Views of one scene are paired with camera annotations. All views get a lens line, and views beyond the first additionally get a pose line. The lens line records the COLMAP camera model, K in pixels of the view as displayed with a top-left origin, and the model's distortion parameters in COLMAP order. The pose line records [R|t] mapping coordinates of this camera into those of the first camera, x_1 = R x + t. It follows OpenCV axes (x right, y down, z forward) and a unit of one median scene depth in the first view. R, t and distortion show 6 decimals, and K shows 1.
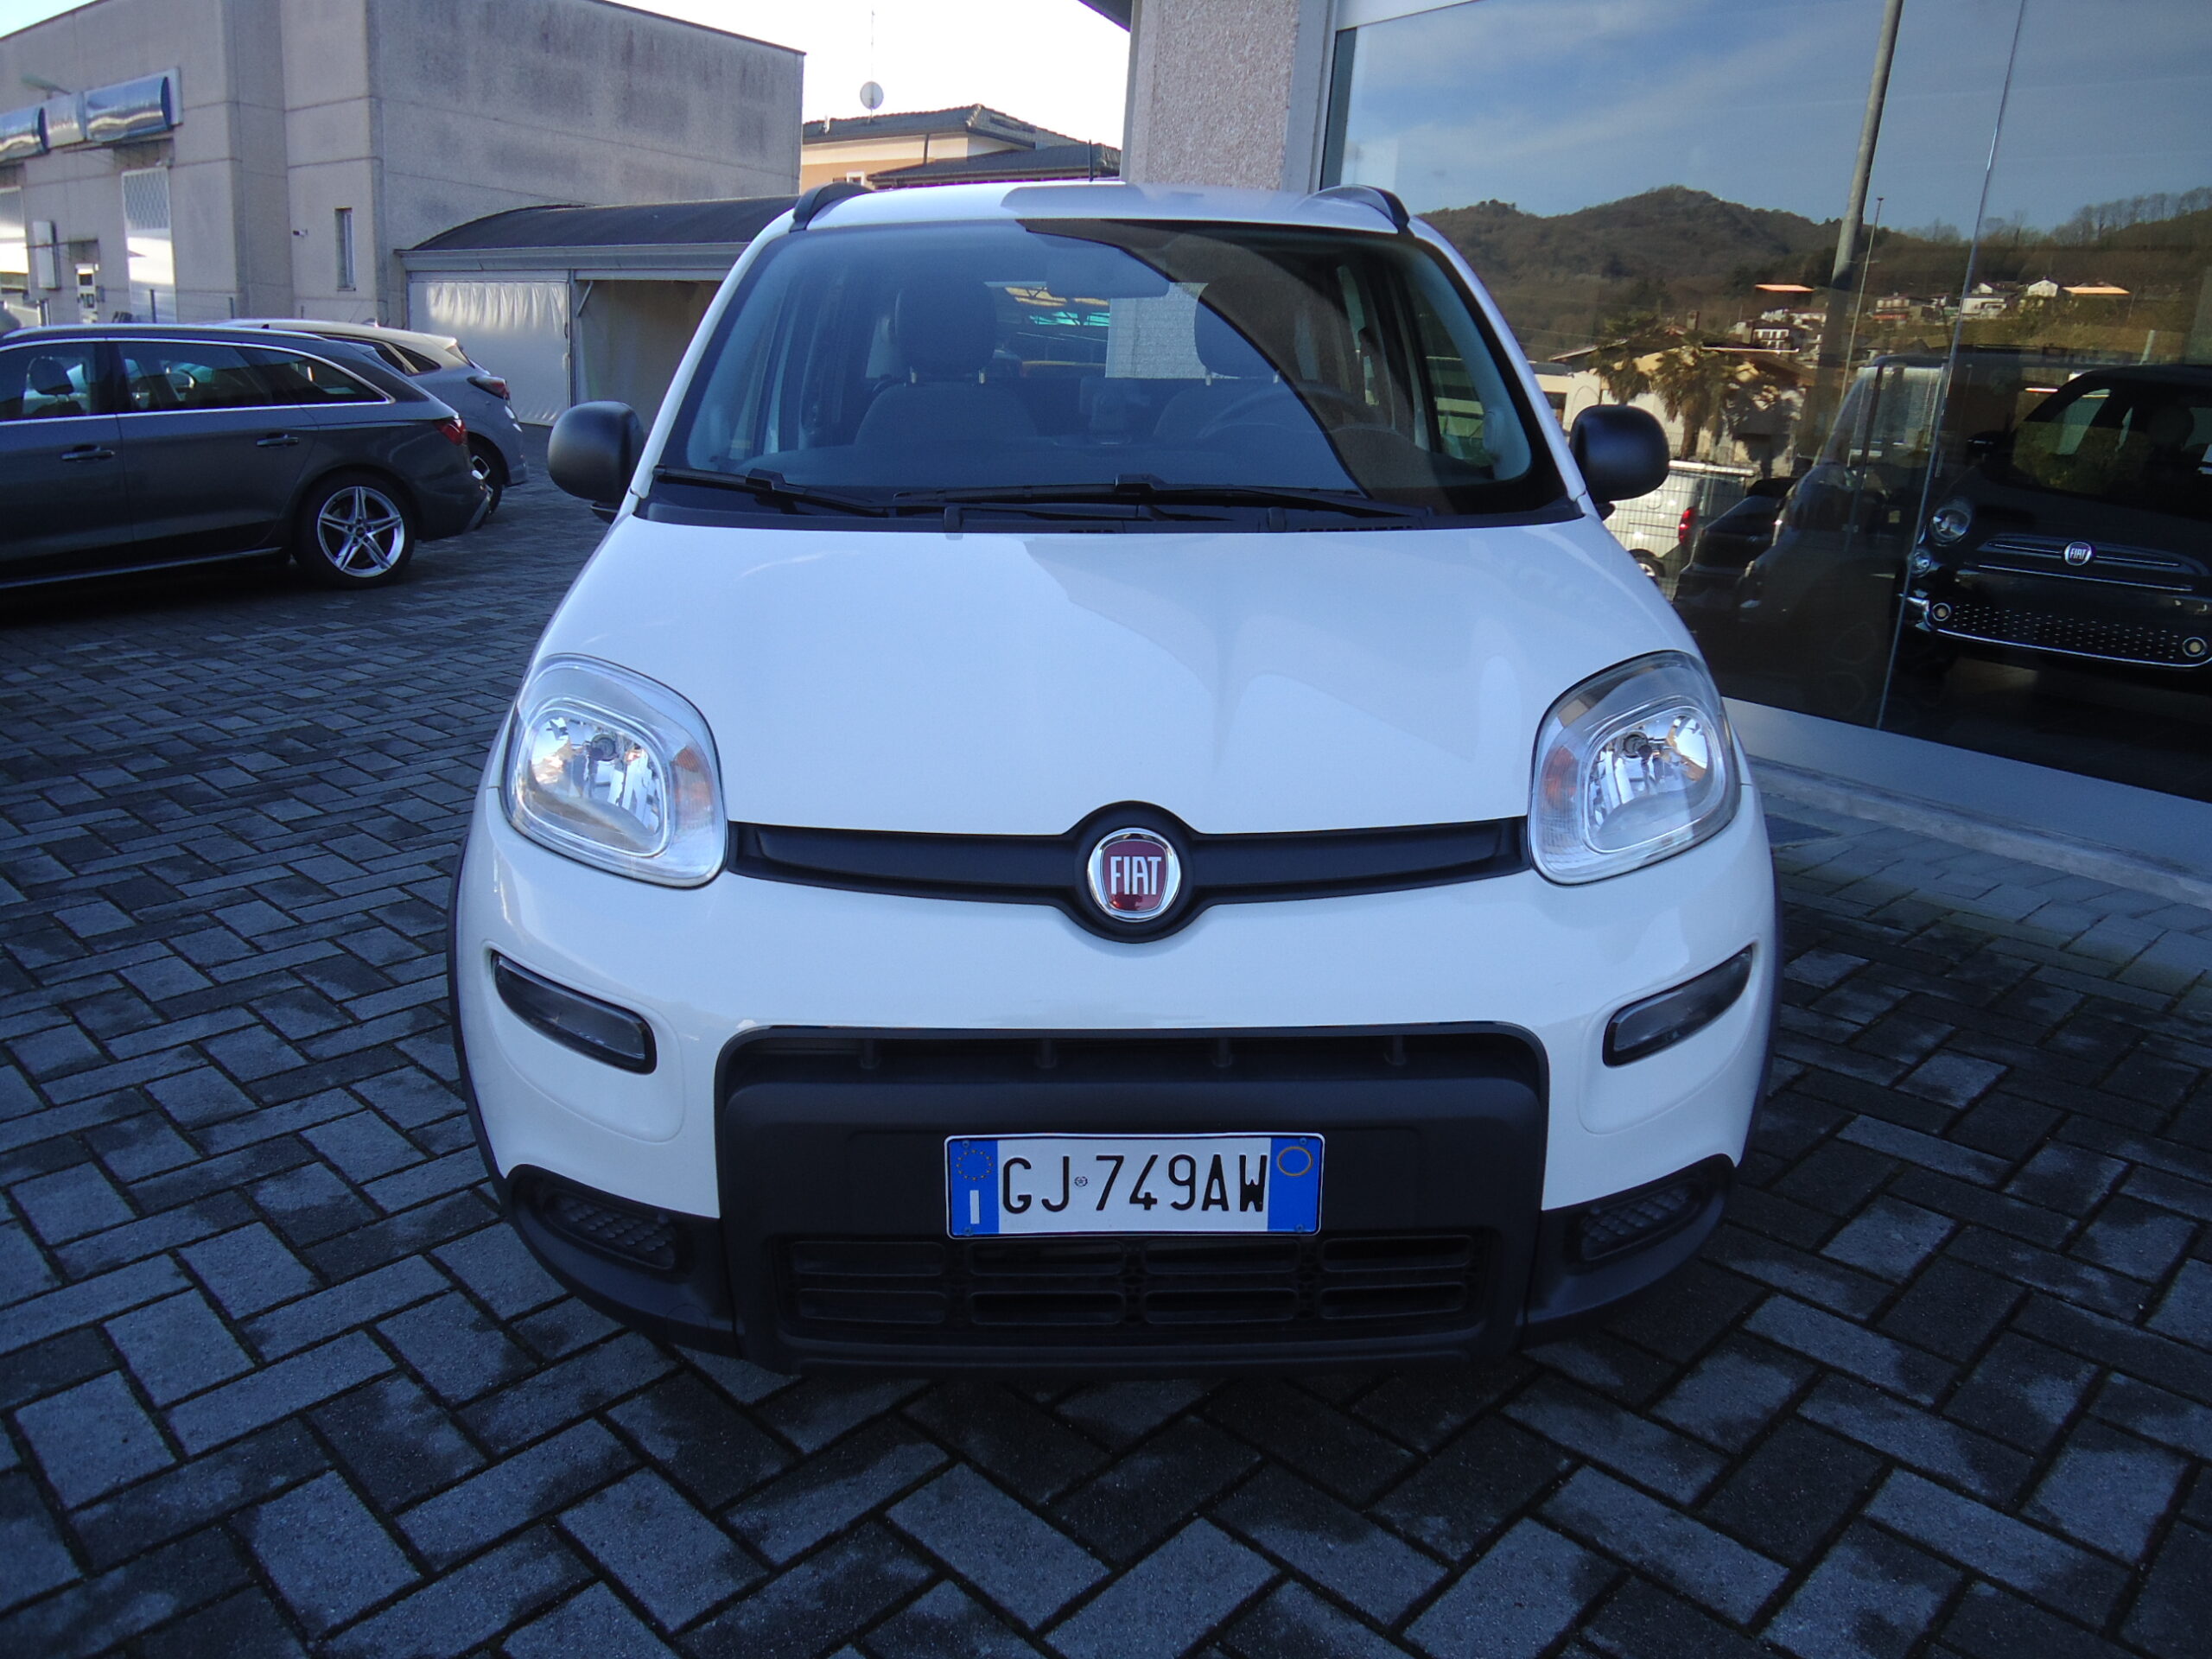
lens RADIAL K [[1605.9, 0, 1114.3], [0, 1605.9, 829.9], [0, 0, 1]] dist [-0.011934, 0.009725]
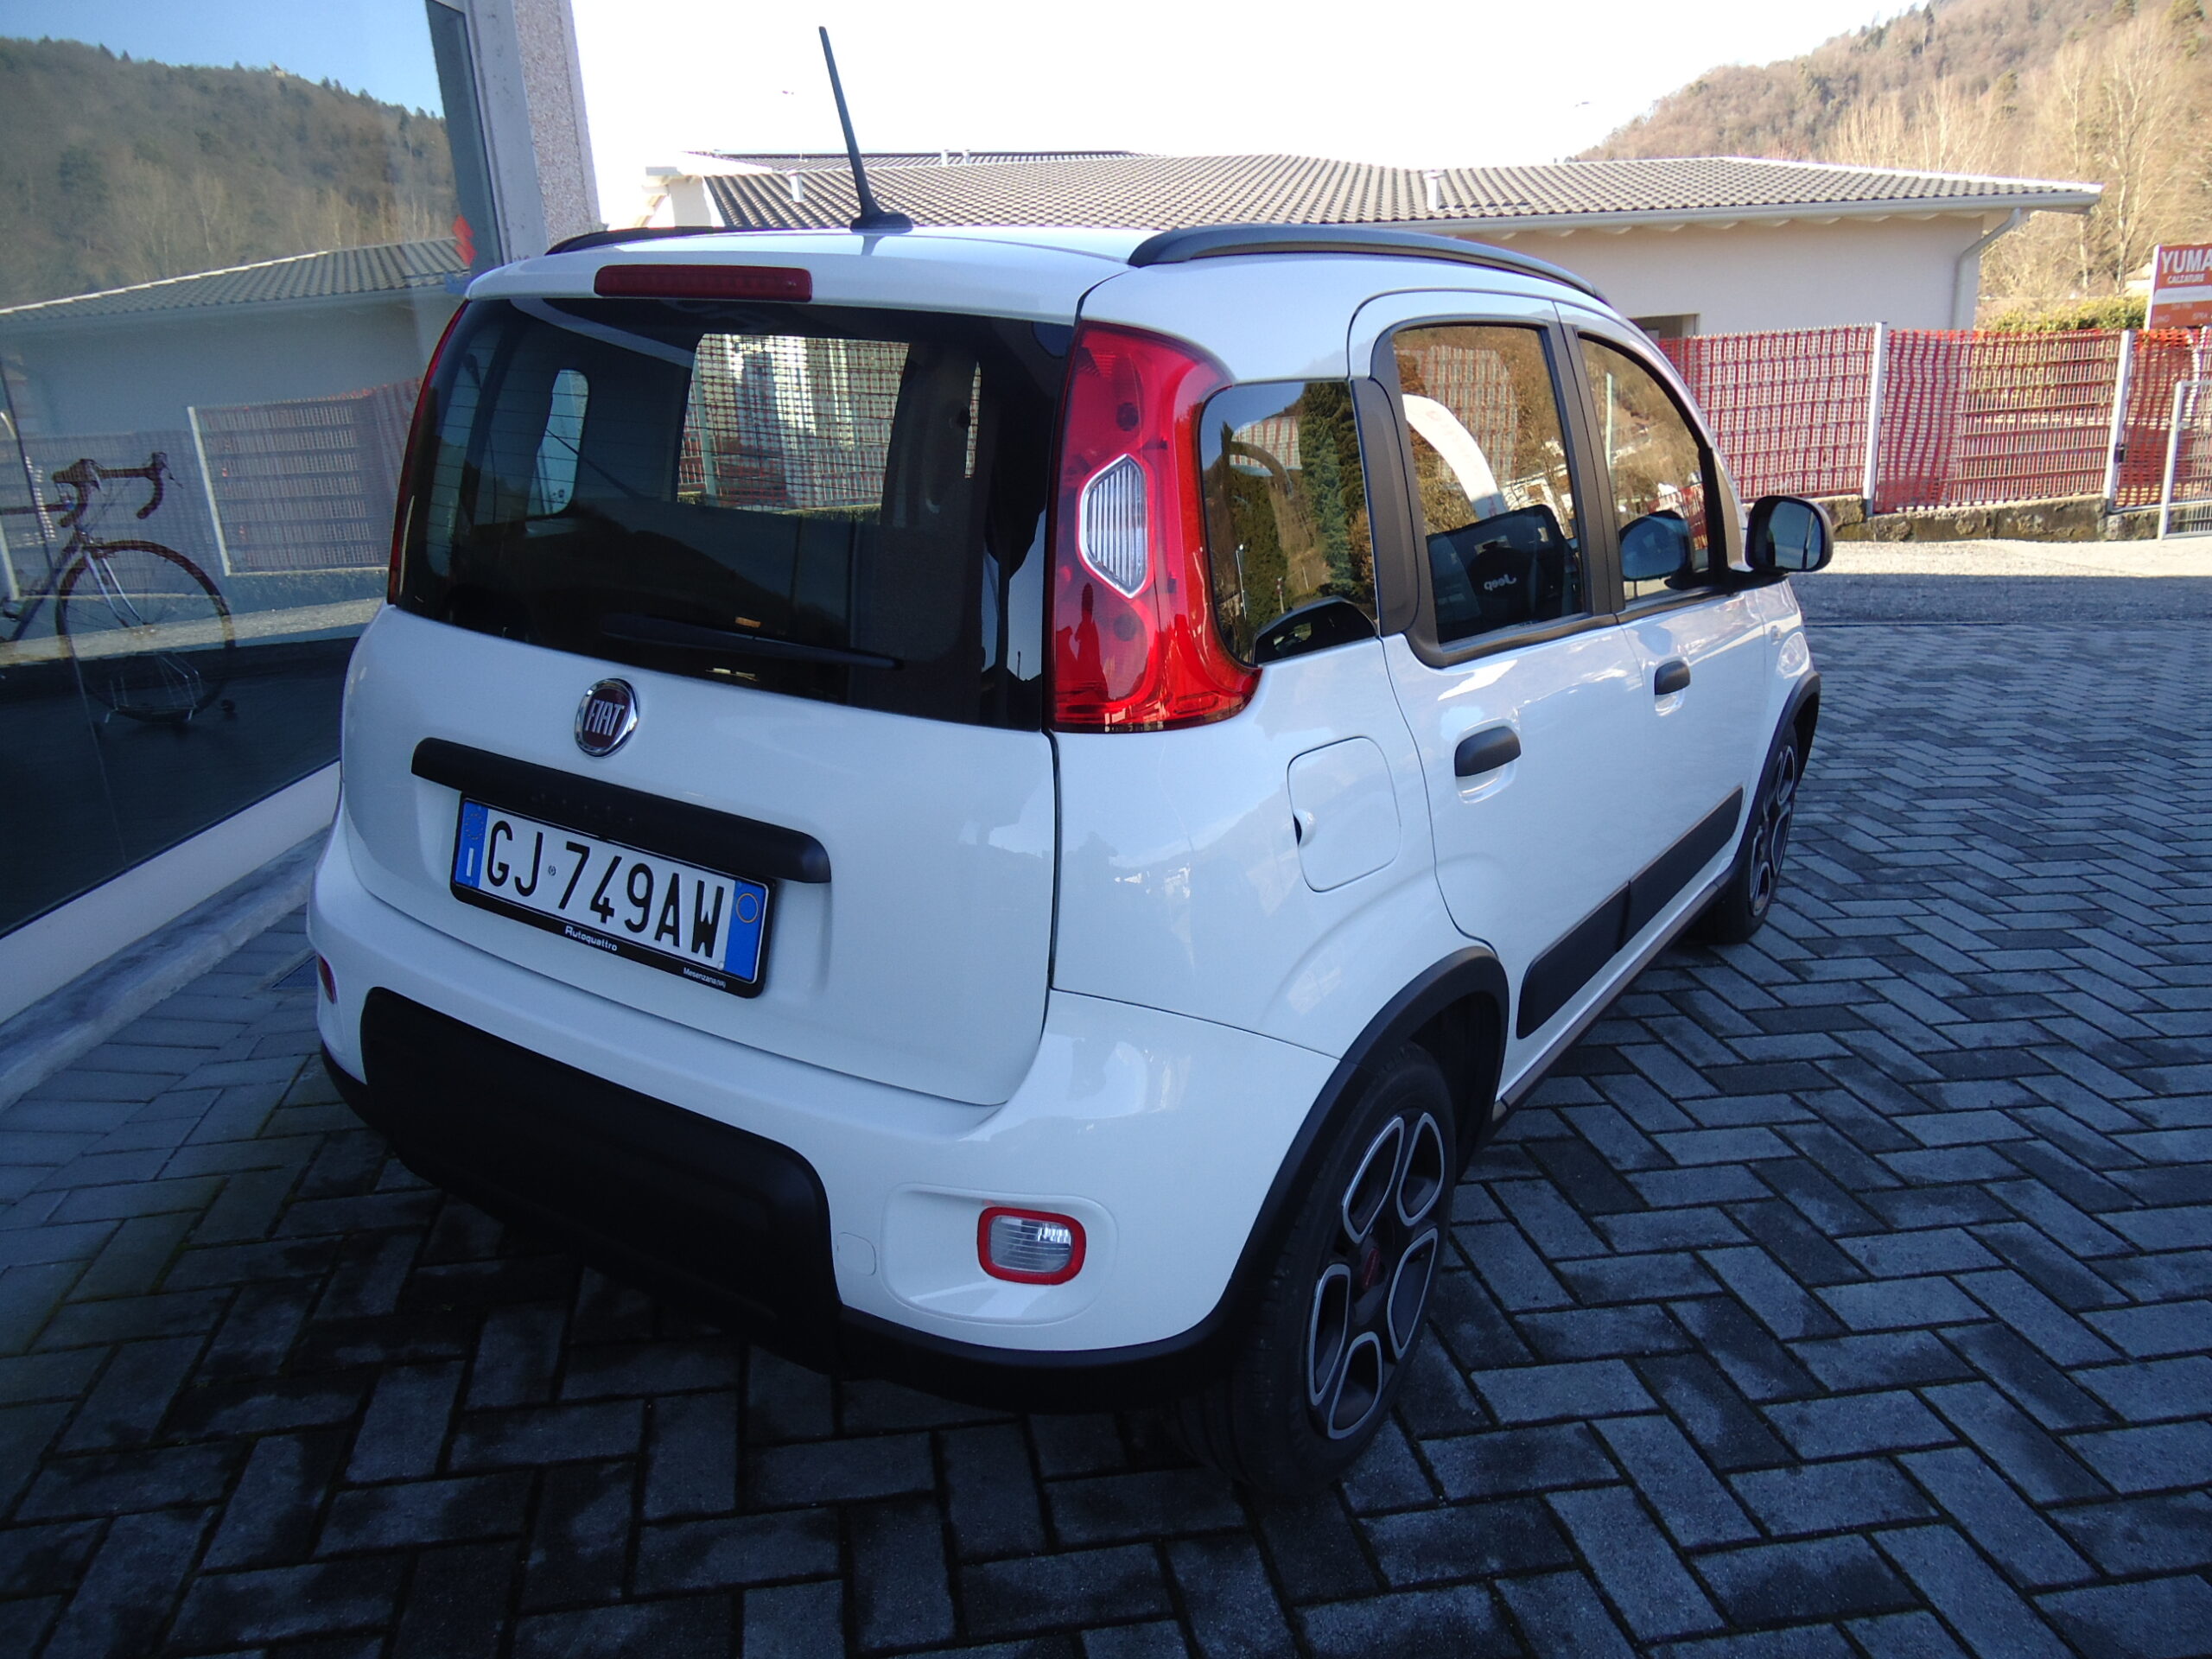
lens RADIAL K [[1605.9, 0, 1115.4], [0, 1605.9, 828.0], [0, 0, 1]] dist [-0.011934, 0.009725]
pose [[-0.825737, -0.197434, 0.528373, -0.690080], [0.133295, 0.841906, 0.522902, -0.881517], [-0.548079, 0.502209, -0.668876, 2.586944]]
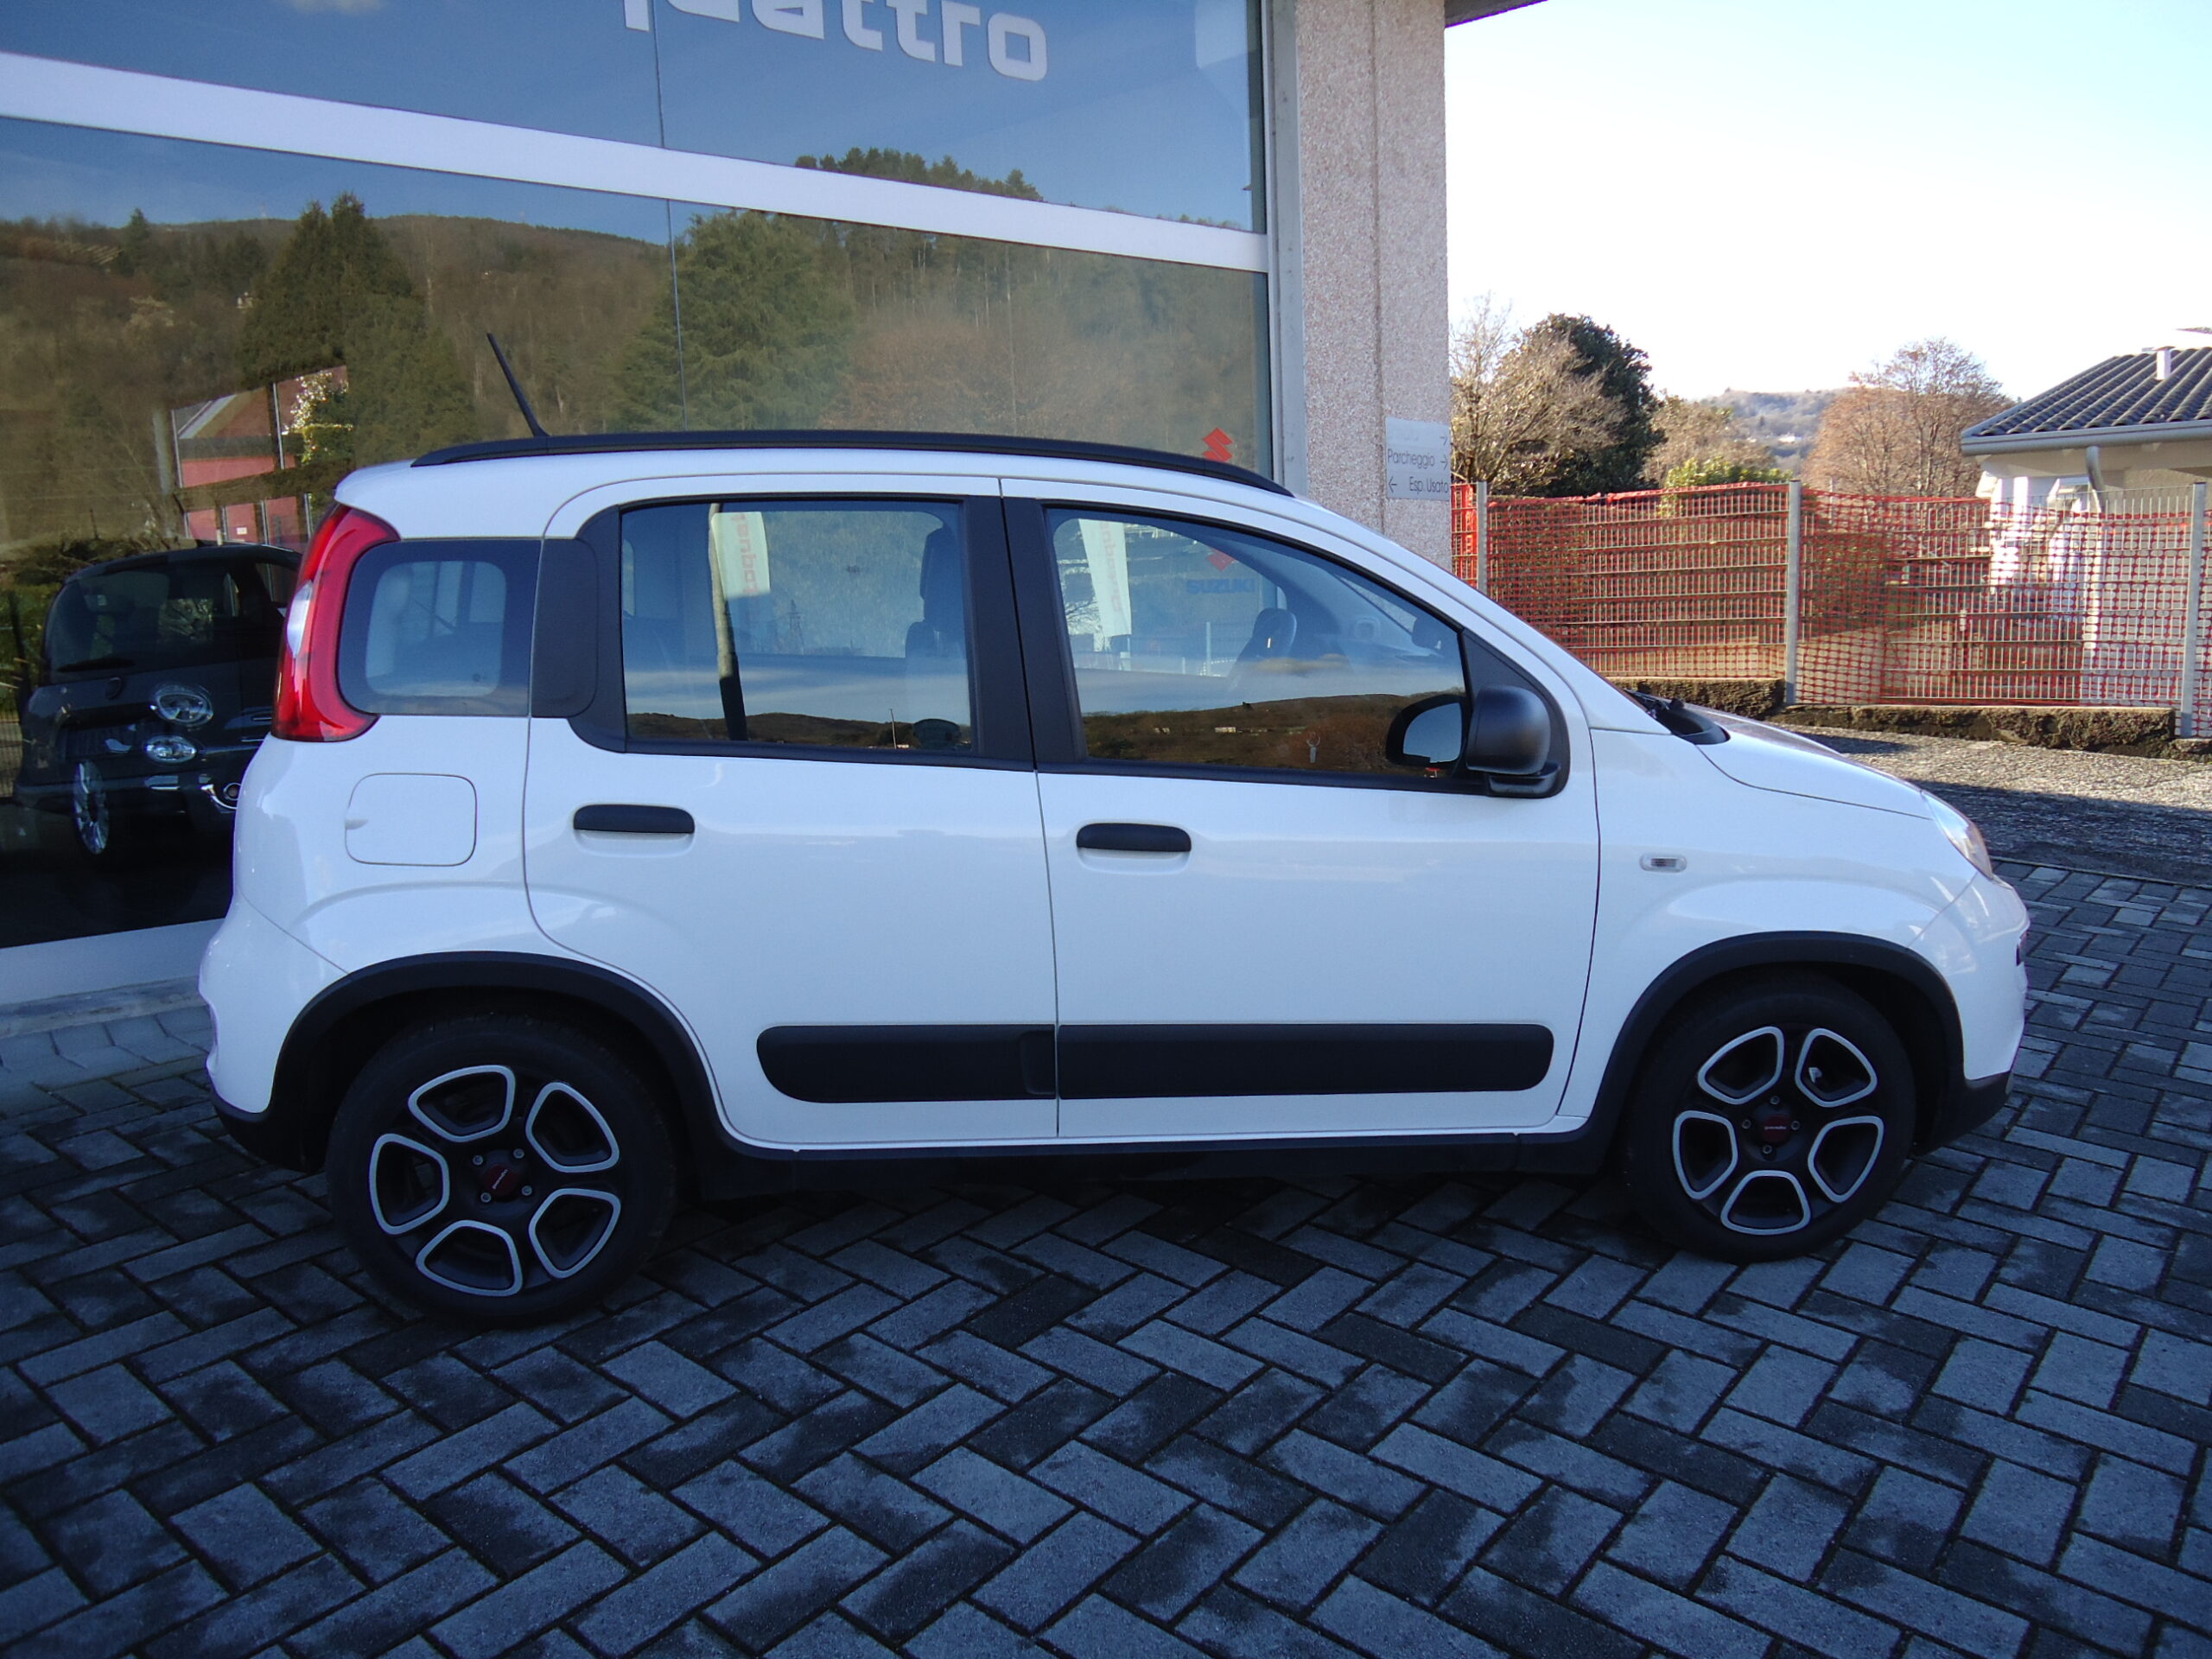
lens RADIAL K [[1605.9, 0, 1114.1], [0, 1605.9, 818.9], [0, 0, 1]] dist [-0.011934, 0.009725]
pose [[-0.094509, -0.205906, 0.973997, -1.565443], [0.281228, 0.933005, 0.224528, -0.577117], [-0.954976, 0.295135, -0.030271, 1.529606]]
